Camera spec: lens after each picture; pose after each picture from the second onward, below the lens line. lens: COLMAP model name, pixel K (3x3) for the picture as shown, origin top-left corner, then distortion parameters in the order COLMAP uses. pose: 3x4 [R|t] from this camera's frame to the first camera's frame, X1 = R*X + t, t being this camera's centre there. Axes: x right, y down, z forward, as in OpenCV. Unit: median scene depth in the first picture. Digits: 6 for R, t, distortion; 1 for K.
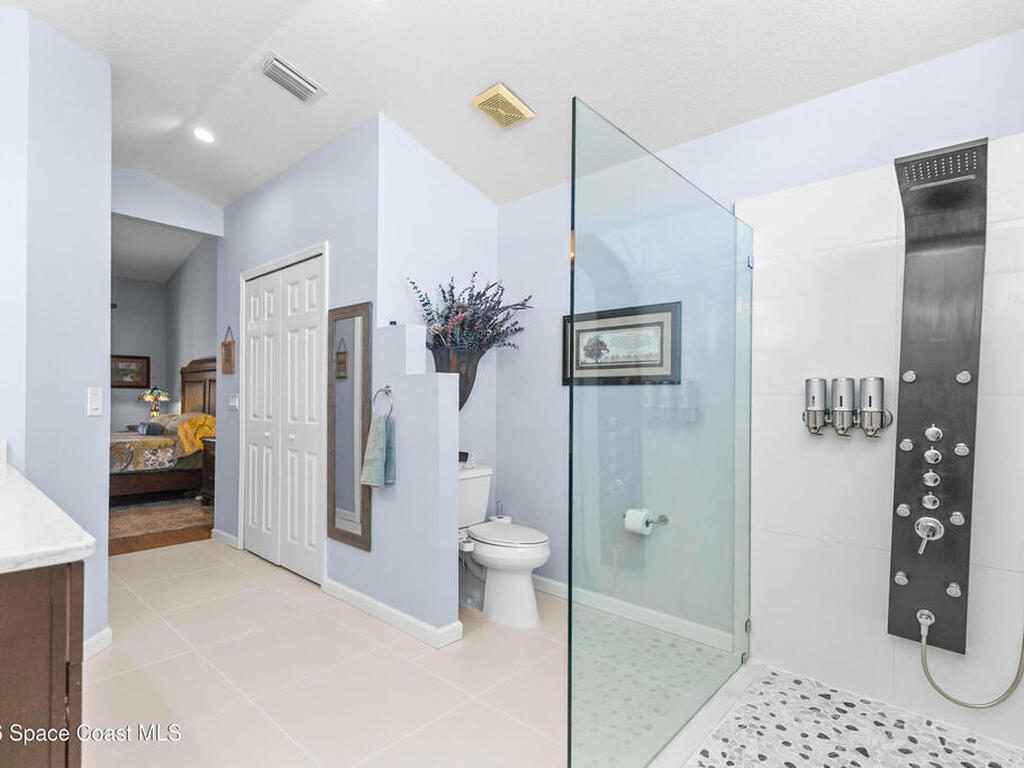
lens RADIAL K [[528.3, 0, 520.8], [0, 528.3, 402.4], [0, 0, 1]] dist [0.010699, -0.002673]
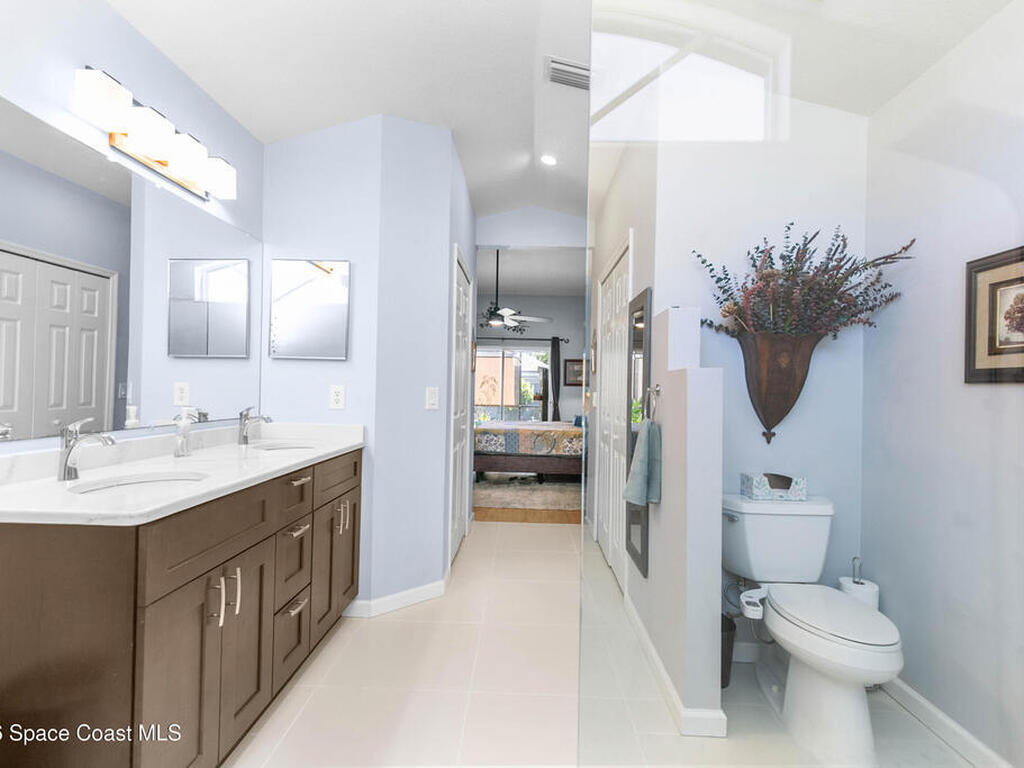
lens RADIAL K [[528.3, 0, 506.9], [0, 528.3, 386.3], [0, 0, 1]] dist [0.010699, -0.002673]
pose [[0.631663, 0.000435, -0.775243, 0.204702], [-0.019258, 0.999700, -0.015130, -0.010162], [0.775004, 0.024487, 0.631482, 0.241612]]
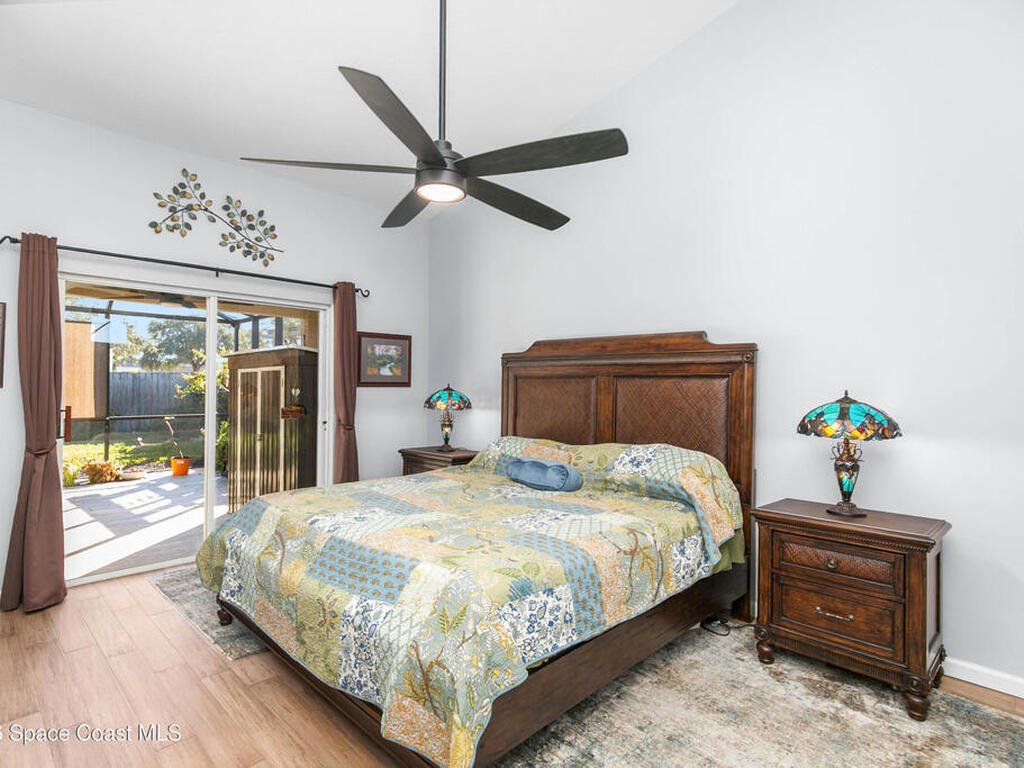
lens RADIAL K [[528.3, 0, 498.6], [0, 528.3, 391.0], [0, 0, 1]] dist [0.010699, -0.002673]
pose [[0.998498, 0.009115, -0.054025, -1.322338], [-0.008824, 0.999945, 0.005621, -0.059193], [0.054073, -0.005136, 0.998524, 0.897676]]
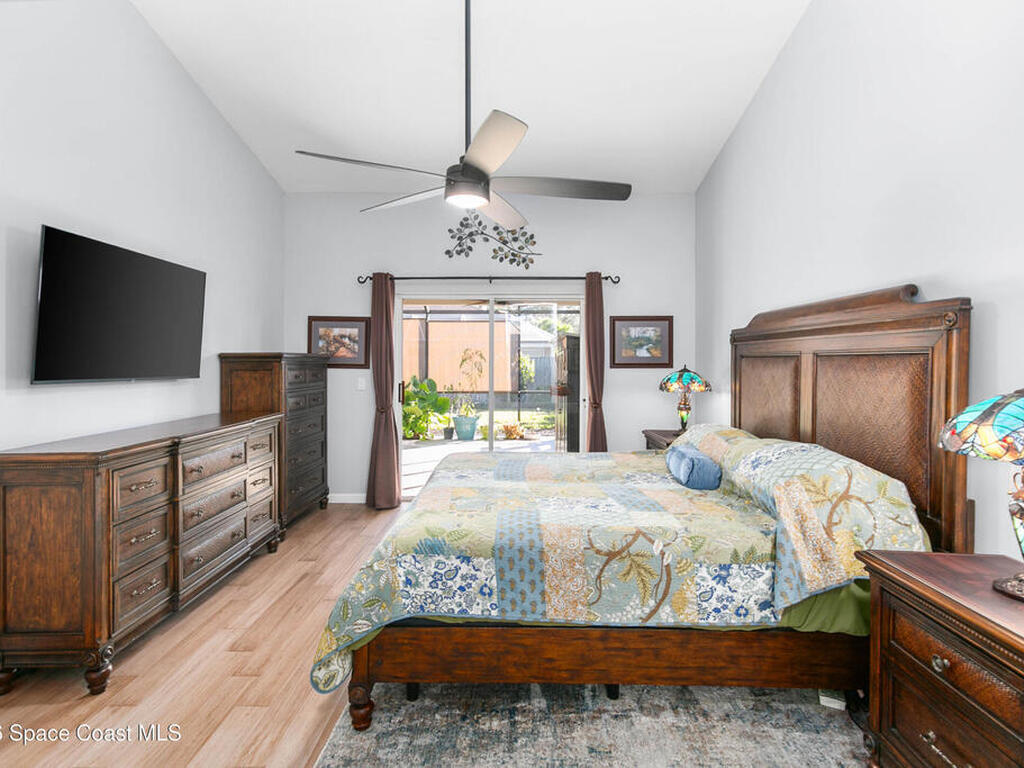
lens RADIAL K [[528.3, 0, 524.8], [0, 528.3, 366.8], [0, 0, 1]] dist [0.010699, -0.002673]
pose [[0.668730, 0.004553, -0.743491, -0.843104], [-0.005206, 0.999985, 0.001441, -0.063402], [0.743487, 0.002907, 0.668744, 1.091588]]
